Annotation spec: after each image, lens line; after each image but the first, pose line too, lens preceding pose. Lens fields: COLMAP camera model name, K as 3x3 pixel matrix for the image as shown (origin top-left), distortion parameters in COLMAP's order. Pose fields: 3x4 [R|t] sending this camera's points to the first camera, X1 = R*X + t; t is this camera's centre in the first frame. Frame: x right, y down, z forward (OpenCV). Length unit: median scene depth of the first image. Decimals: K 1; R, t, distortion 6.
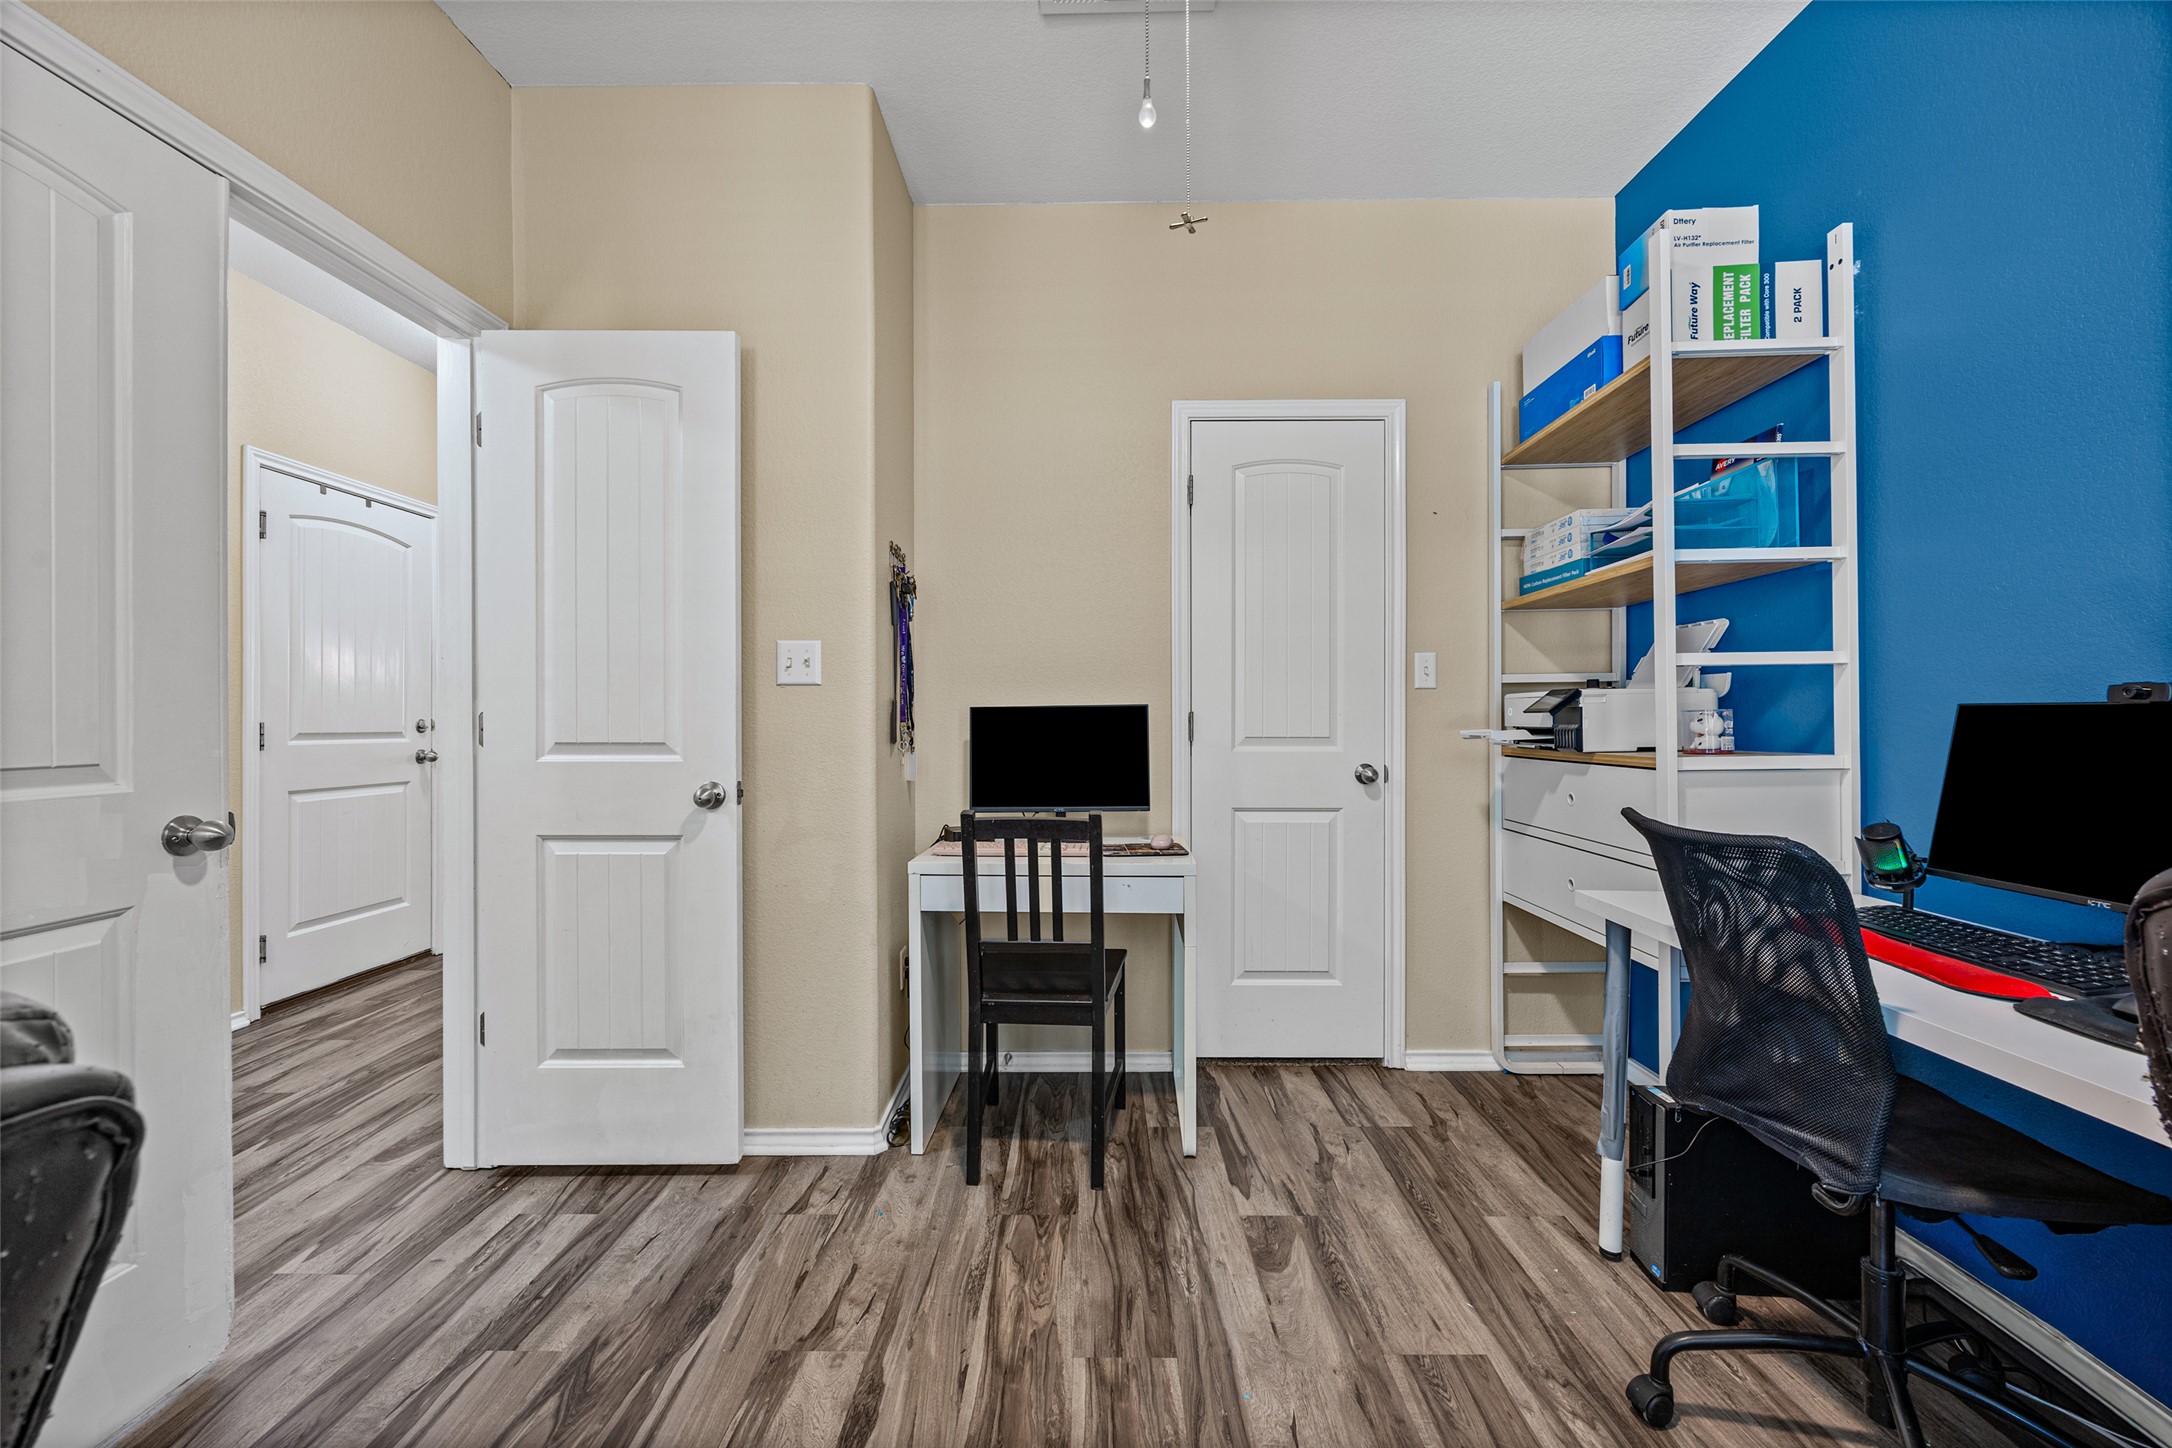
lens RADIAL K [[839.4, 0, 1082.3], [0, 839.4, 709.8], [0, 0, 1]] dist [0.003089, 0.000065]
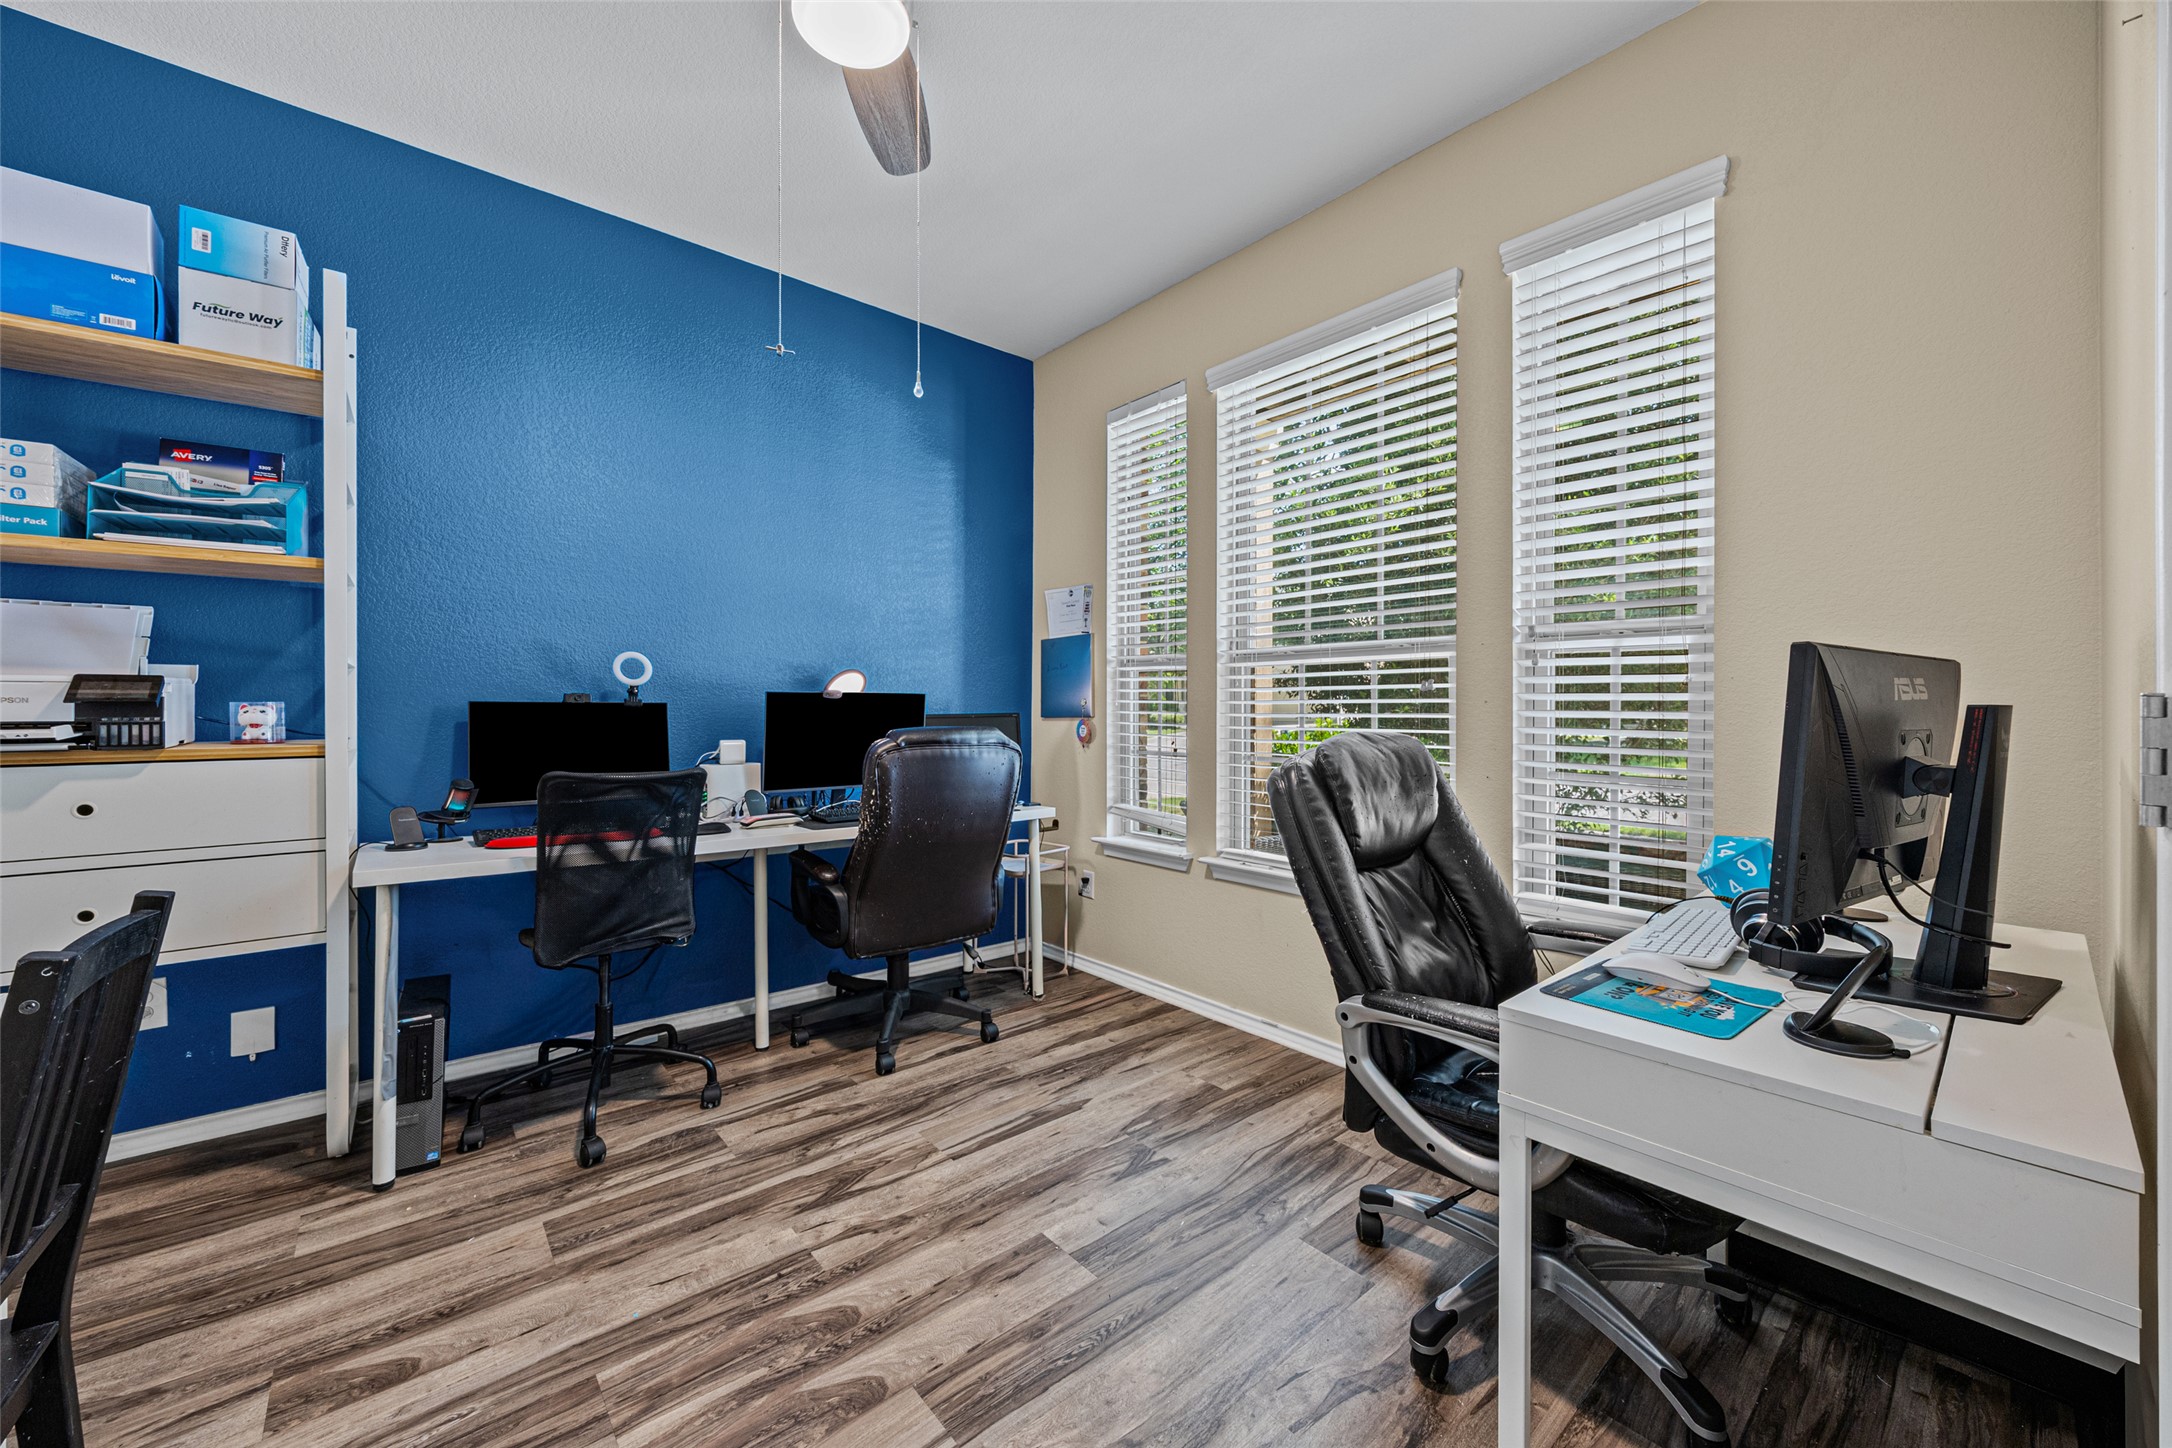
lens RADIAL K [[839.4, 0, 1090.2], [0, 839.4, 720.6], [0, 0, 1]] dist [0.003089, 0.000065]
pose [[-0.667120, 0.000904, 0.744950, -0.930779], [-0.000166, 0.999999, -0.001362, 0.030891], [-0.744950, -0.001032, -0.667119, 1.168583]]
